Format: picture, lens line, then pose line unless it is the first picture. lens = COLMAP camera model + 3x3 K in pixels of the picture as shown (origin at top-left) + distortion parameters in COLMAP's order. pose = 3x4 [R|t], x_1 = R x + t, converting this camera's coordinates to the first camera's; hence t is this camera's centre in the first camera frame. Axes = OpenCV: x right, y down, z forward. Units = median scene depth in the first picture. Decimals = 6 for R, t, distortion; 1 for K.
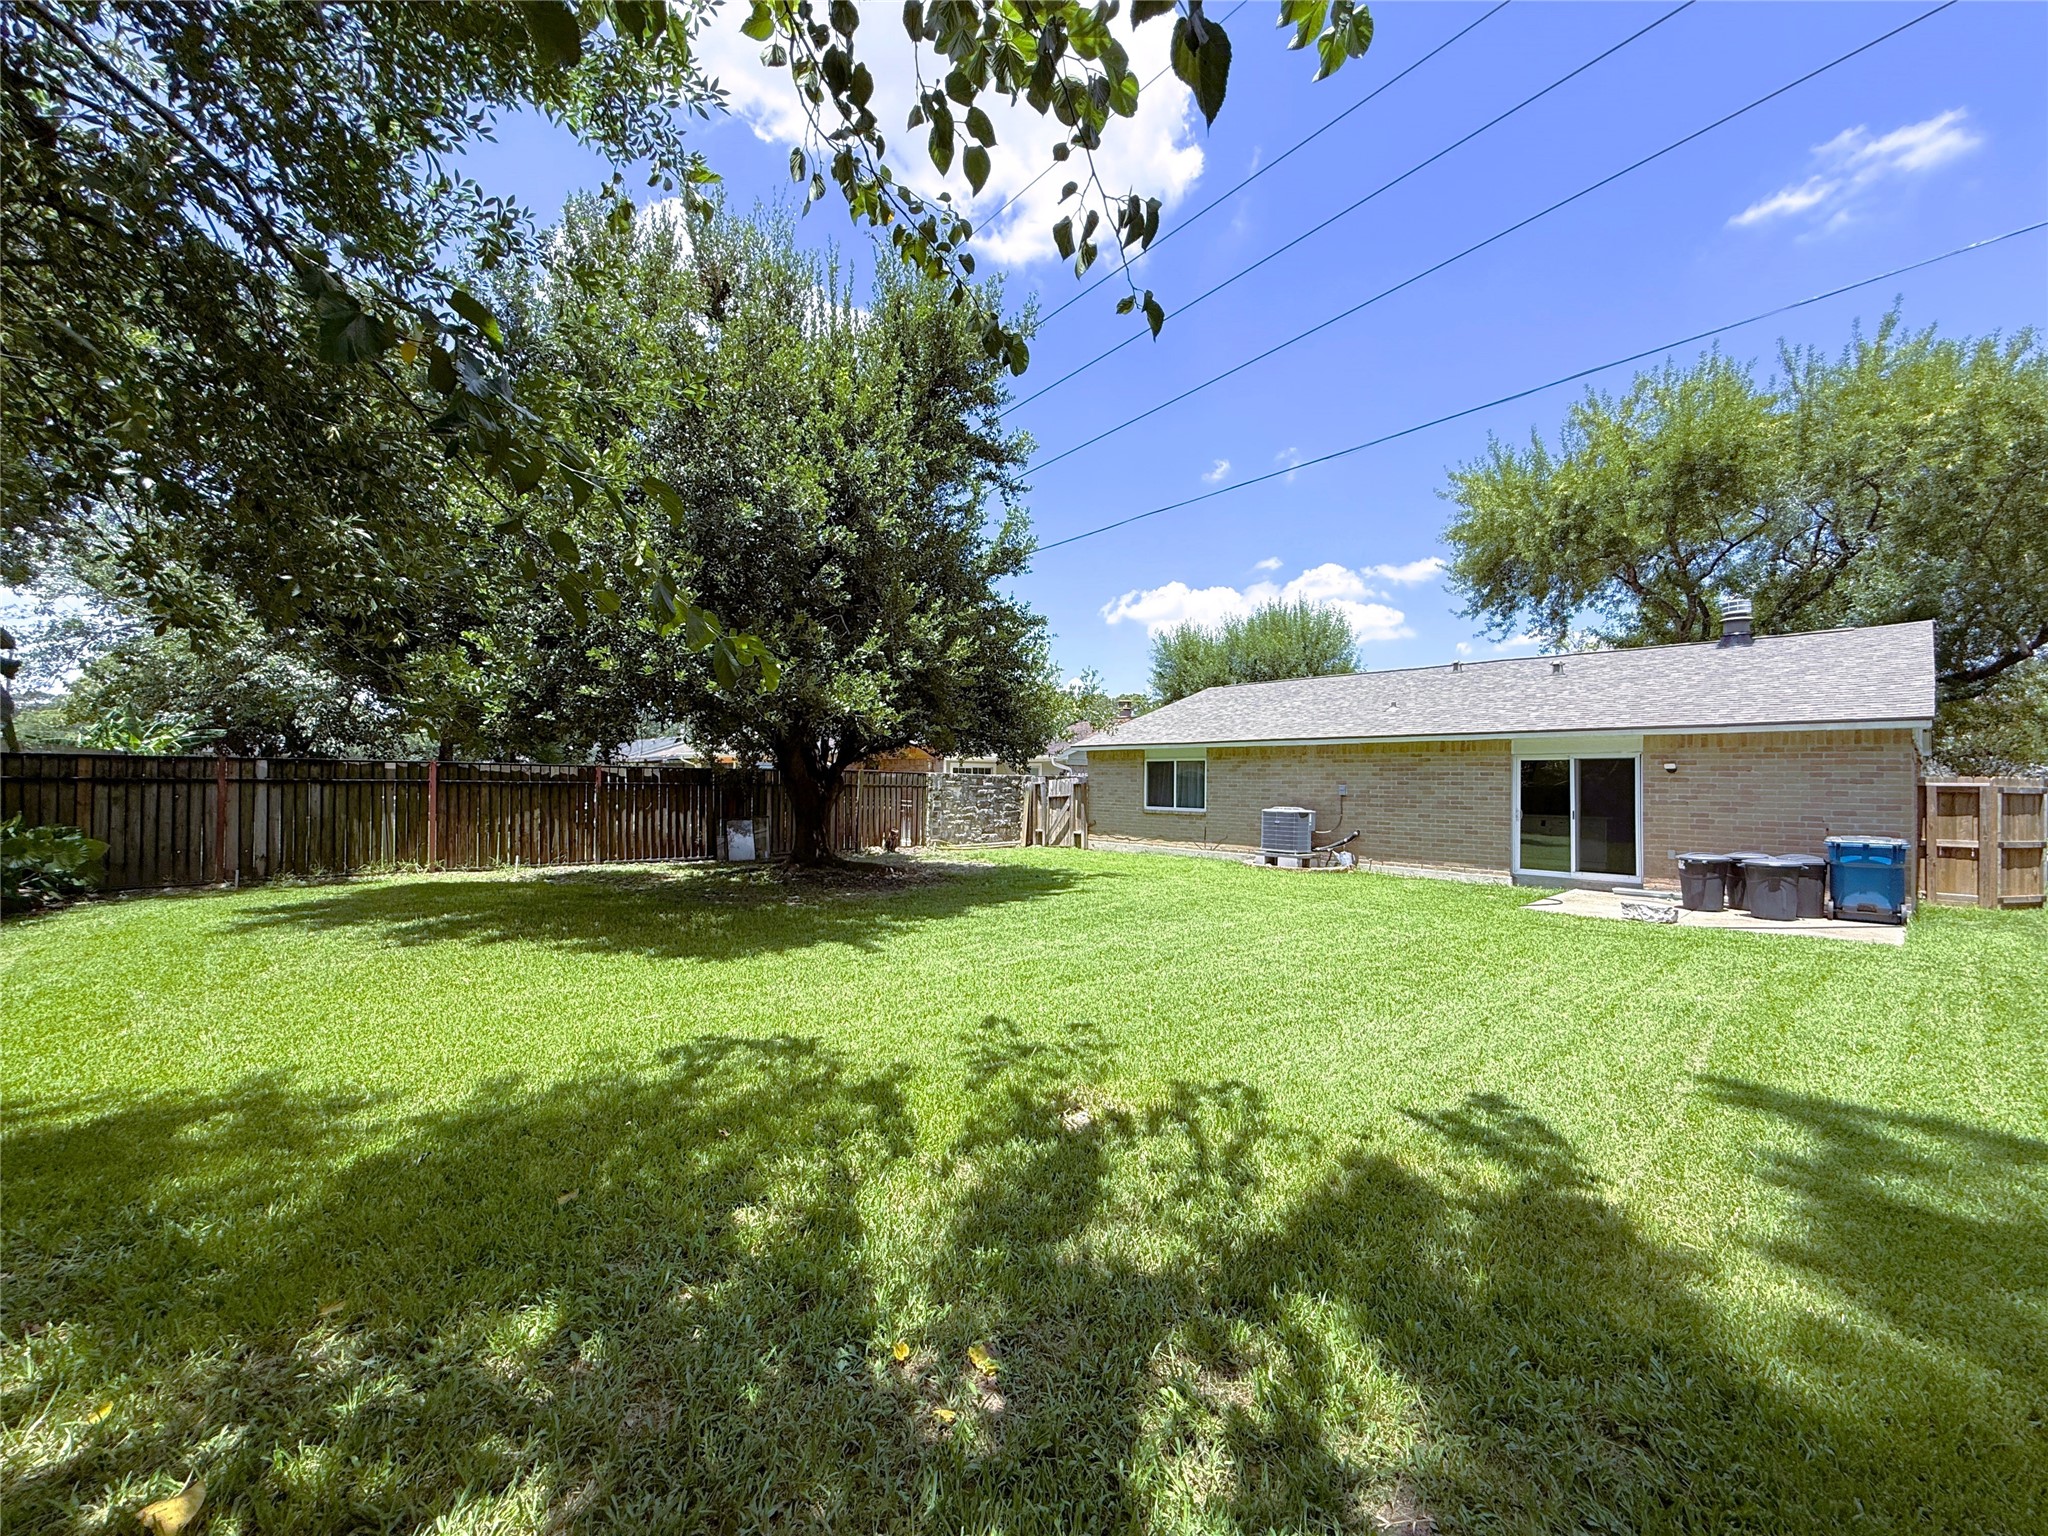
lens RADIAL K [[824.1, 0, 1018.7], [0, 824.1, 772.1], [0, 0, 1]] dist [0.006991, -0.000297]
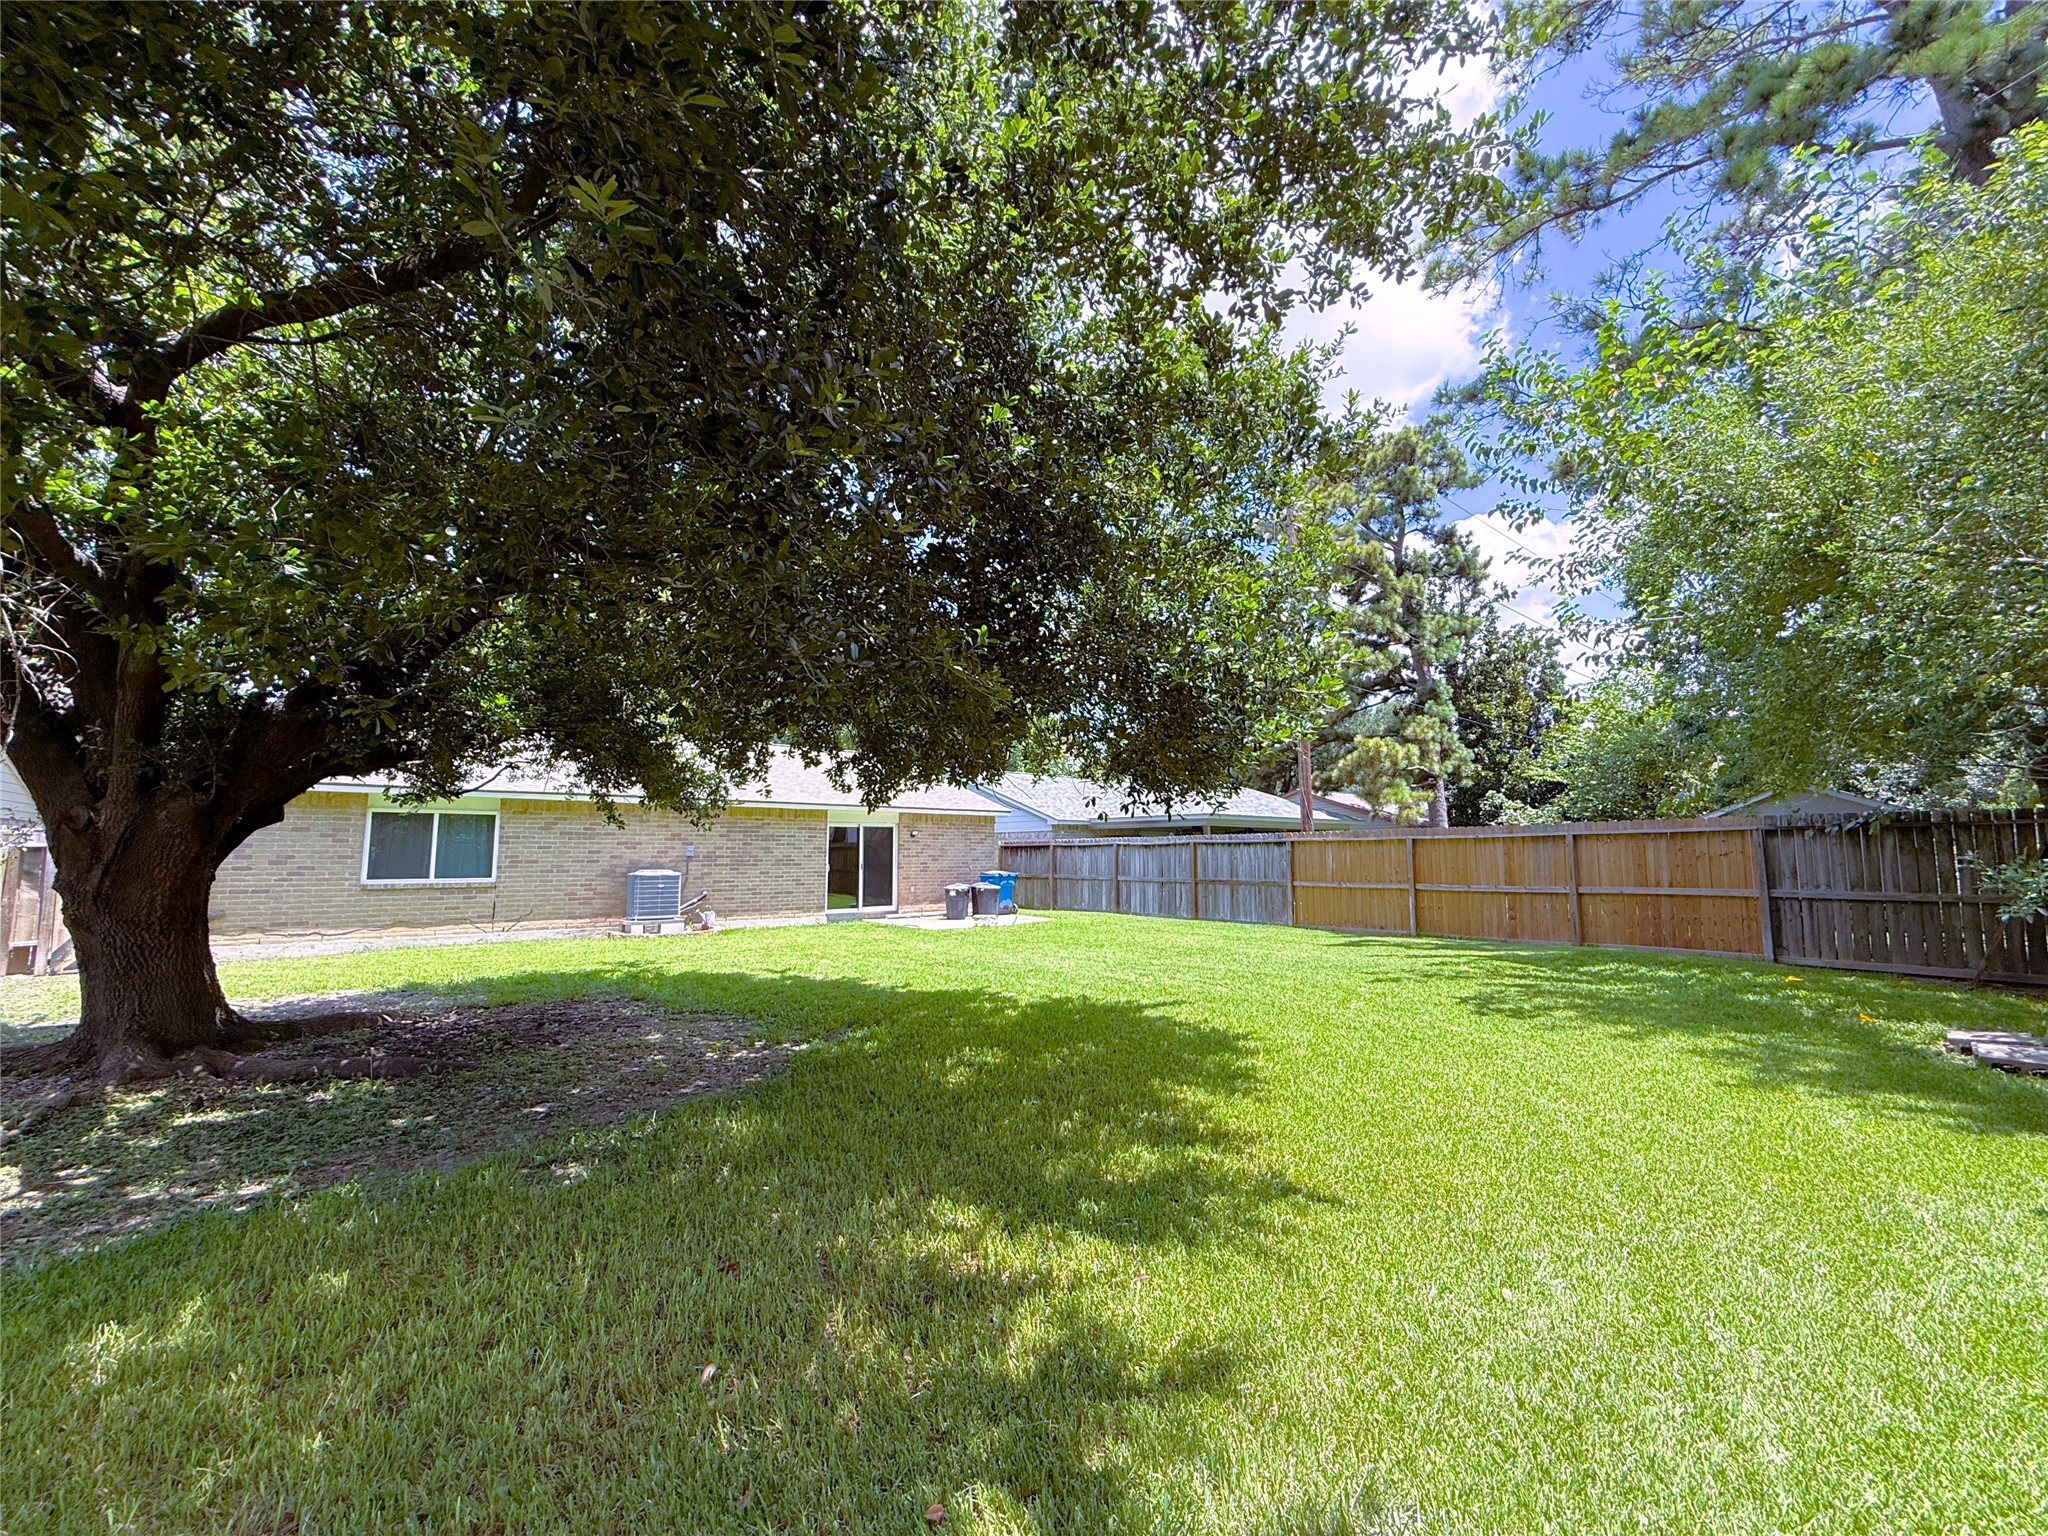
lens RADIAL K [[824.1, 0, 1018.5], [0, 824.1, 768.5], [0, 0, 1]] dist [0.006991, -0.000297]
pose [[0.057355, 0.090840, 0.994213, -0.697099], [-0.013160, 0.995834, -0.090229, 0.008214], [-0.998267, -0.007909, 0.058311, 0.630563]]
